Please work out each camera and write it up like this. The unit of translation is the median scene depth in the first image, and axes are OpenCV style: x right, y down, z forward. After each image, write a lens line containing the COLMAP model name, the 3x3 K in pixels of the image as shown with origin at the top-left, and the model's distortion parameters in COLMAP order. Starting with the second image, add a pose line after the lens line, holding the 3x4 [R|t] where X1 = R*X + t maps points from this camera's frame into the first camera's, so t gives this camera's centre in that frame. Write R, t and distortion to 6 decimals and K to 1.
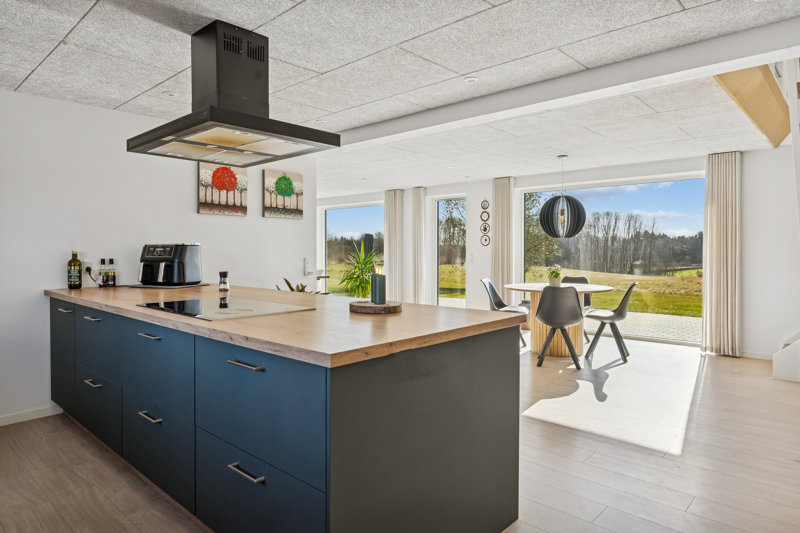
lens RADIAL K [[499.7, 0, 397.0], [0, 499.7, 266.6], [0, 0, 1]] dist [-0.008348, -0.002531]
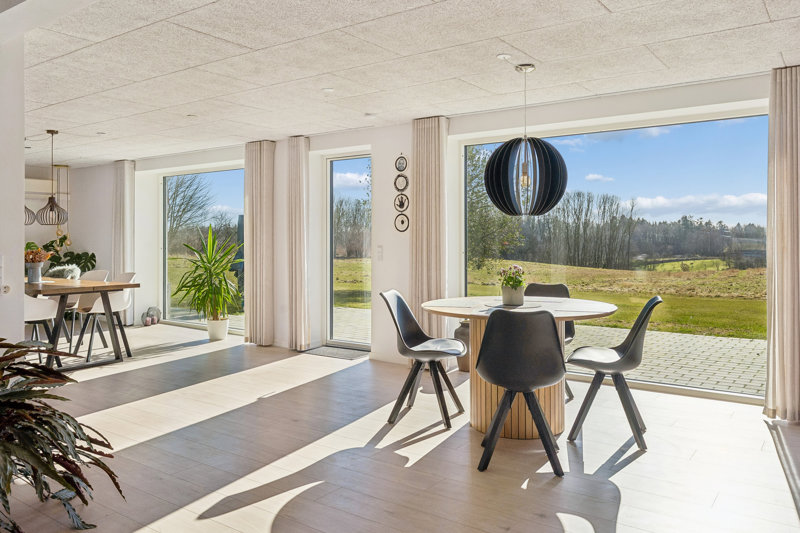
lens RADIAL K [[619.4, 0, 400.6], [0, 619.4, 258.2], [0, 0, 1]] dist [0.006782, 0.002867]
pose [[0.992709, -0.006186, 0.120377, 0.100657], [0.006502, 0.999976, -0.002231, -0.009429], [-0.120361, 0.002998, 0.992726, 0.304789]]
